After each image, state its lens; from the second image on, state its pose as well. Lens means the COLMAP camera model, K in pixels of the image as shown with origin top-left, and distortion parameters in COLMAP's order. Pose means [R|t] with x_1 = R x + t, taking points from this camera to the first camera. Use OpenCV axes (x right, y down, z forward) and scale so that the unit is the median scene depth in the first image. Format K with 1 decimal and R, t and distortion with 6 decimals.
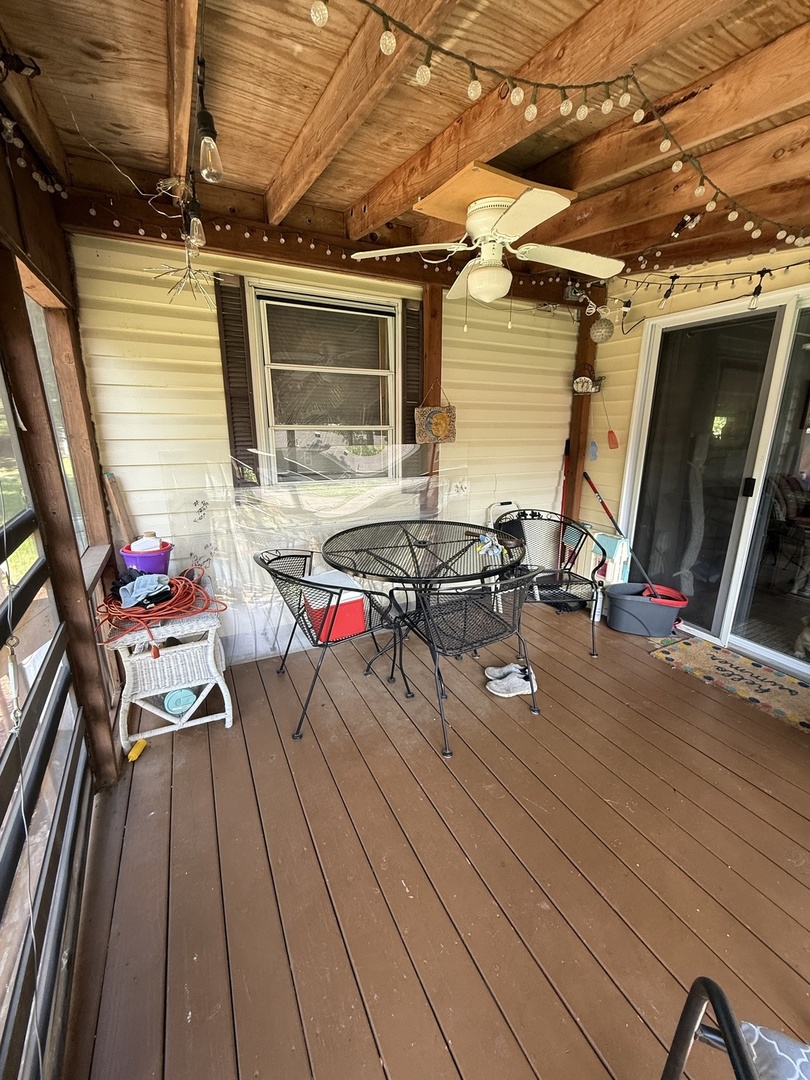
lens RADIAL K [[430.9, 0, 405.4], [0, 430.9, 542.4], [0, 0, 1]] dist [-0.000545, -0.000112]
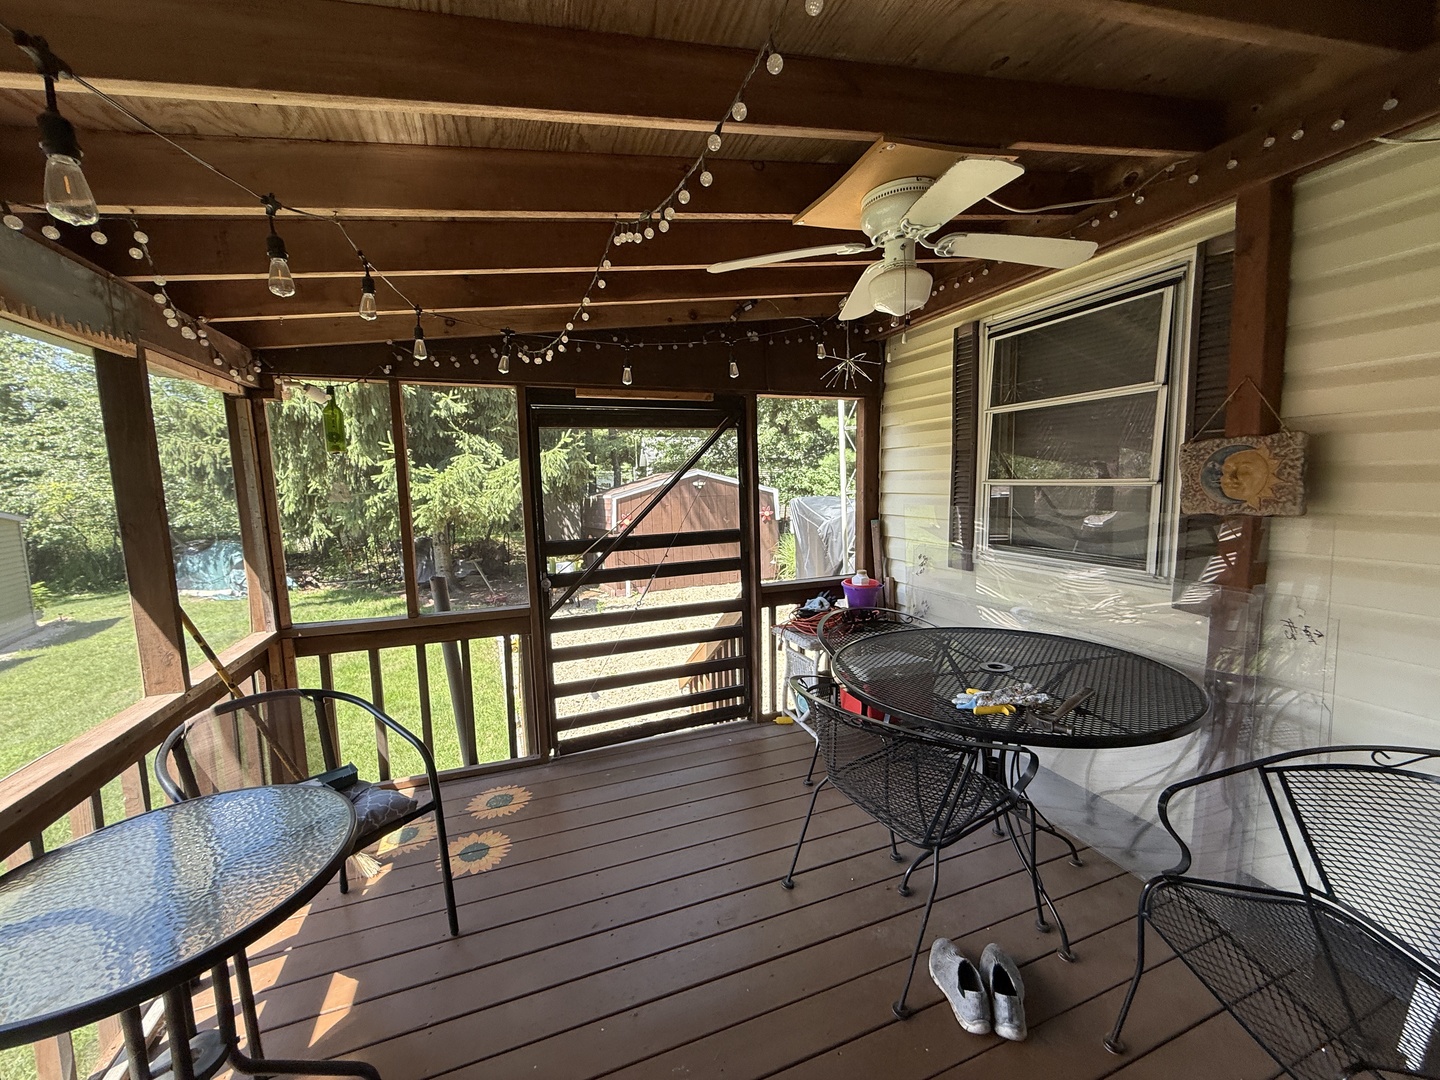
lens RADIAL K [[574.5, 0, 721.5], [0, 574.5, 542.1], [0, 0, 1]] dist [-0.000545, -0.000112]
pose [[-0.094447, 0.110178, -0.989414, 0.785454], [-0.229718, 0.964624, 0.129346, -0.170653], [0.968664, 0.239502, -0.065796, 0.568864]]
